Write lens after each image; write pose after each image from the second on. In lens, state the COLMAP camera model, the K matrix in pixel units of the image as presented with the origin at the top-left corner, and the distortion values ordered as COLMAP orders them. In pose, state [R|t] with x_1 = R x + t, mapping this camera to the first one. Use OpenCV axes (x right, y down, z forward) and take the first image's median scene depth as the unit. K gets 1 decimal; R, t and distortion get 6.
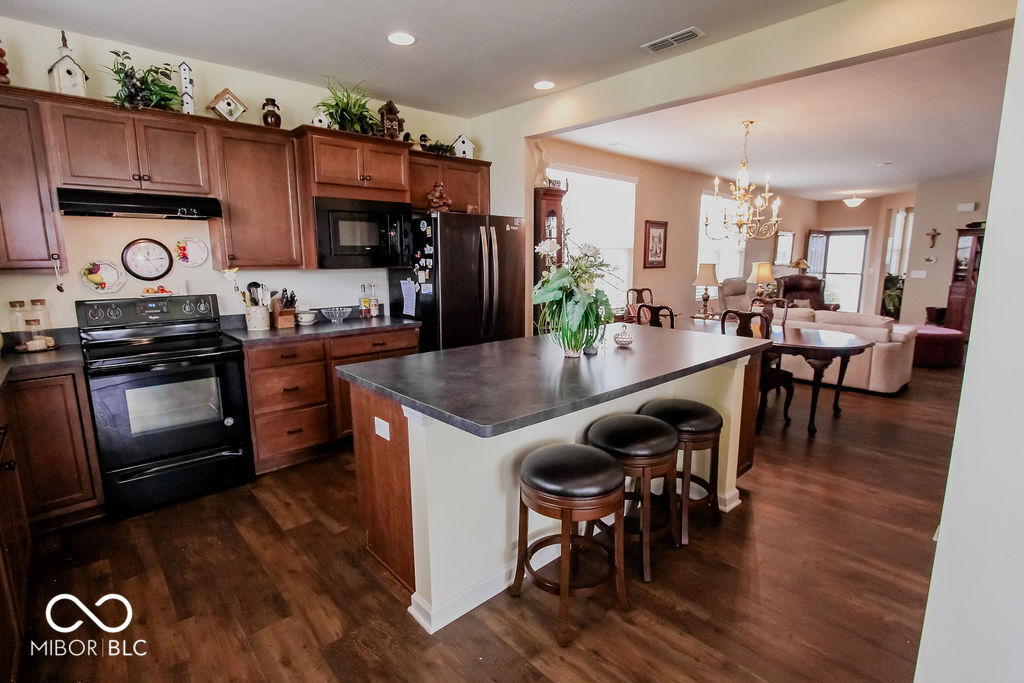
lens RADIAL K [[489.2, 0, 512.0], [0, 489.2, 341.5], [0, 0, 1]] dist [-0.011026, -0.000342]
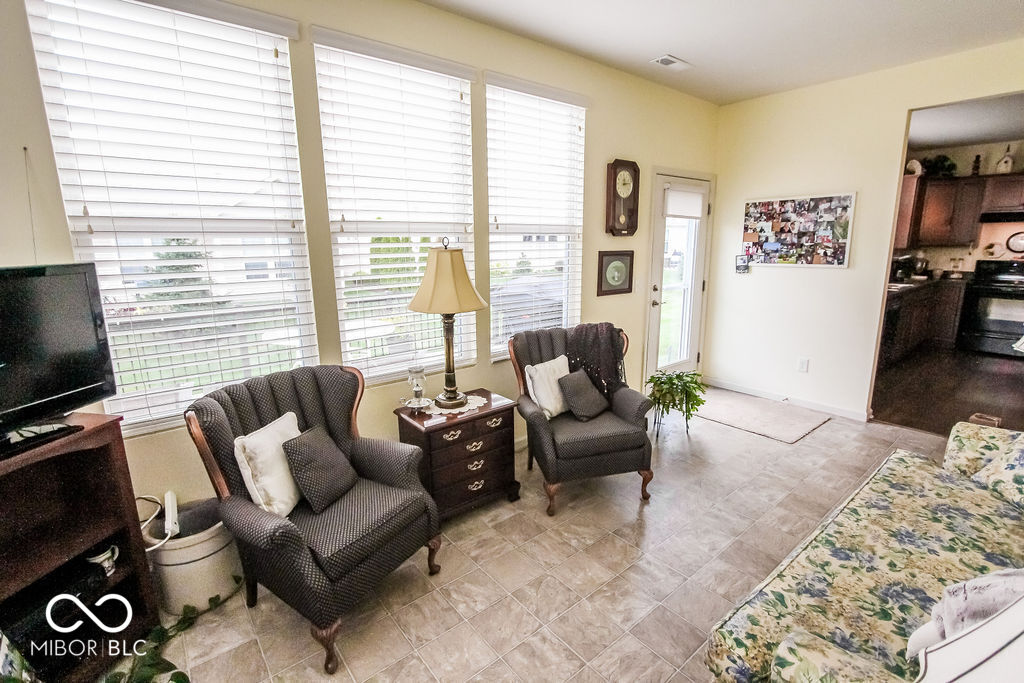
lens RADIAL K [[469.2, 0, 512.0], [0, 469.2, 341.5], [0, 0, 1]] dist [-0.003263, 0.000213]
pose [[-0.060736, 0.210203, -0.975769, 1.401479], [-0.161722, 0.962585, 0.217430, 0.154270], [0.984965, 0.171010, -0.024469, -1.000441]]
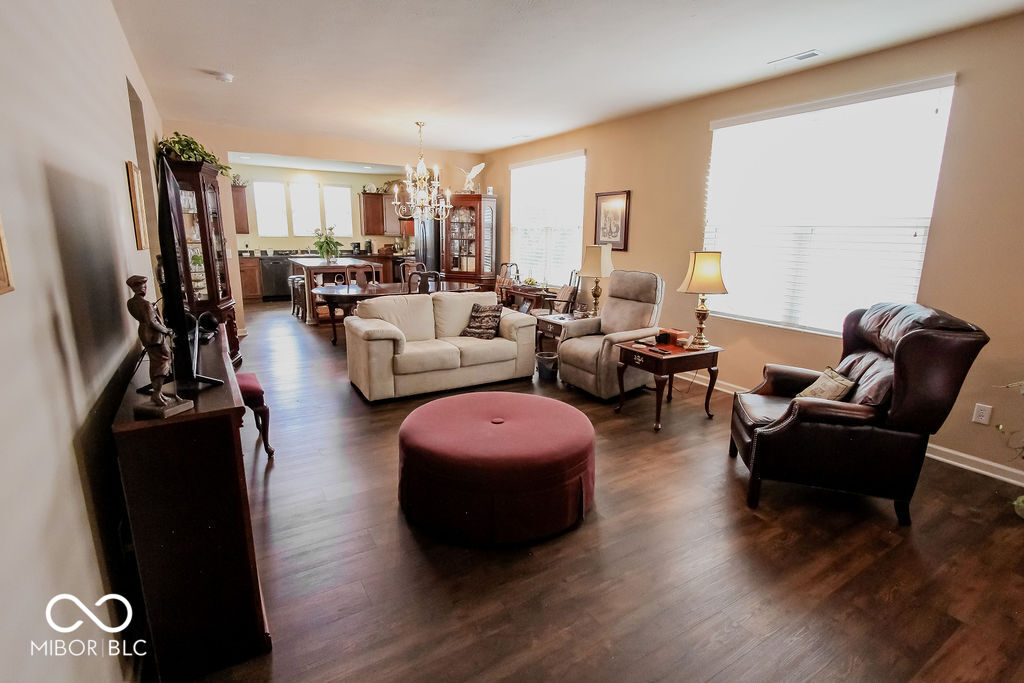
lens RADIAL K [[489.2, 0, 512.0], [0, 489.2, 341.5], [0, 0, 1]] dist [-0.011026, -0.000342]
pose [[-0.189973, 0.212222, -0.958578, 2.546328], [-0.181673, 0.951898, 0.246748, -0.397112], [0.964834, 0.221024, -0.142280, 2.217499]]
